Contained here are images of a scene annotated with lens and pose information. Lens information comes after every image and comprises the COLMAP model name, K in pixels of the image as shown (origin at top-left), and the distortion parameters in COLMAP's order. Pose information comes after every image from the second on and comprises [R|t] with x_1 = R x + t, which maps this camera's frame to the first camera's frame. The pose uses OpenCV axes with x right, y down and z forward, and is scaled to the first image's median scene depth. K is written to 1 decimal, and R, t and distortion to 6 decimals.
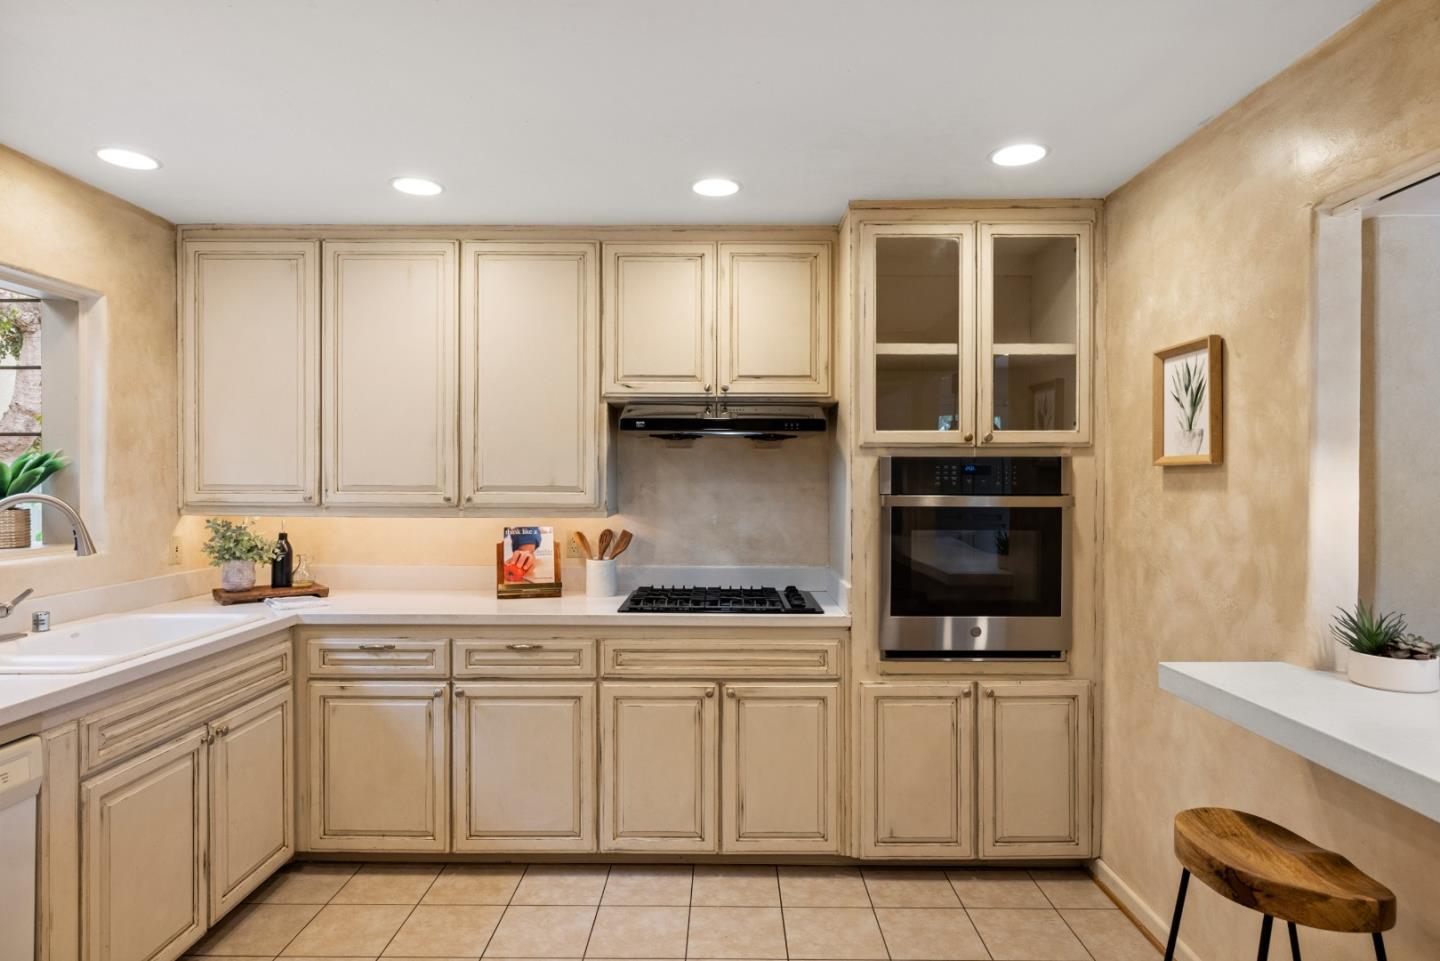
lens RADIAL K [[833.5, 0, 723.4], [0, 833.5, 485.9], [0, 0, 1]] dist [-0.004727, 0.000705]
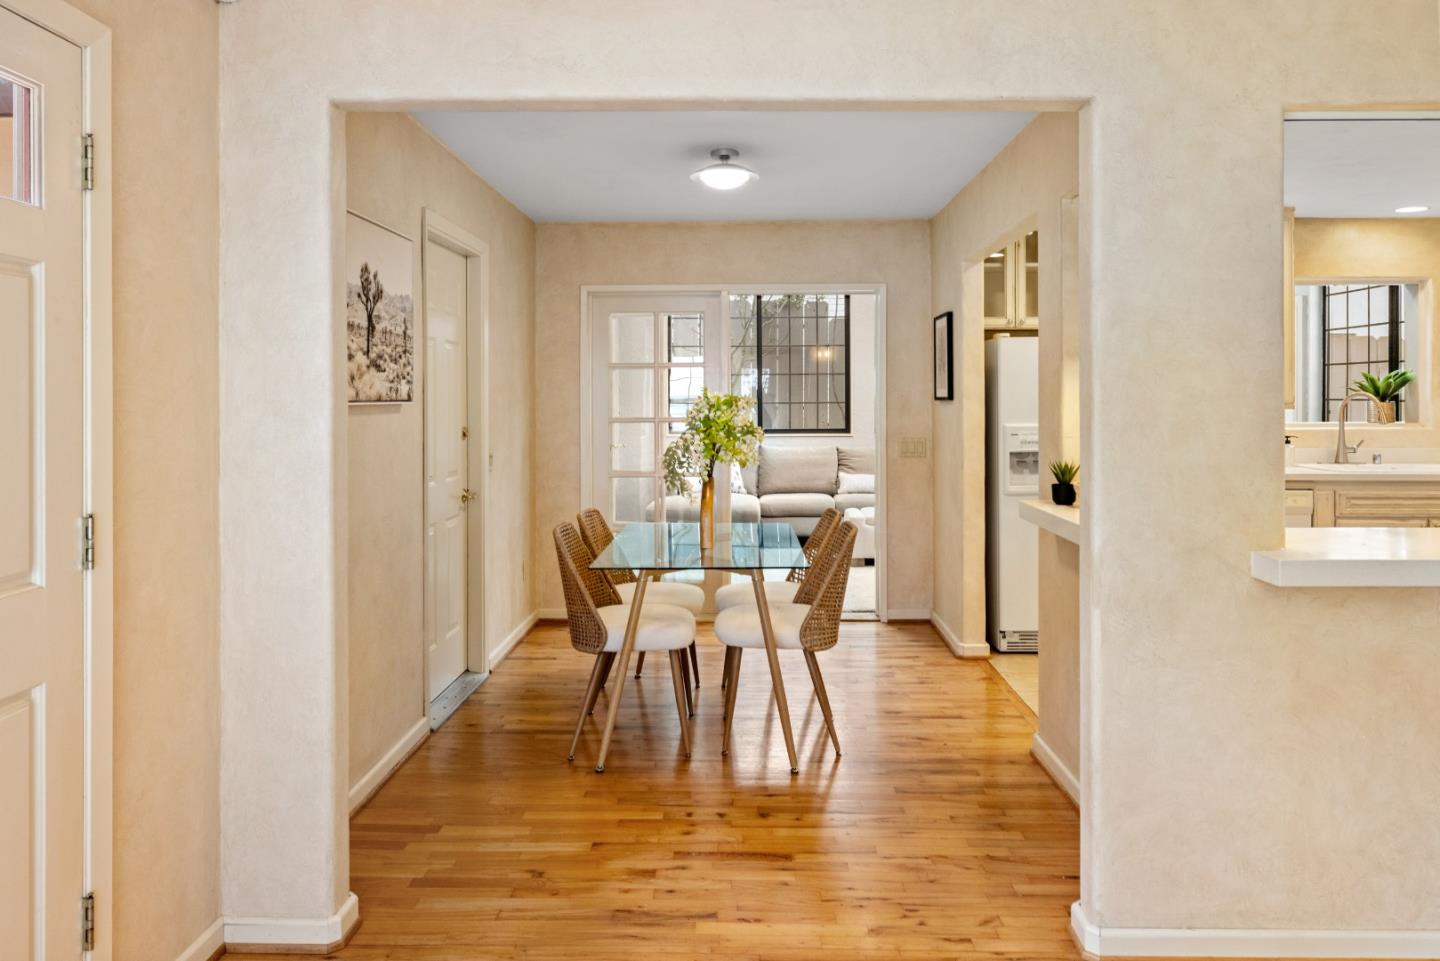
lens RADIAL K [[996.0, 0, 721.9], [0, 996.0, 397.3], [0, 0, 1]] dist [0.006282, 0.003204]
pose [[-0.028060, -0.001759, -0.999605, 1.312176], [-0.008326, 0.999964, -0.001526, 0.030756], [0.999572, 0.008280, -0.028073, -0.390182]]
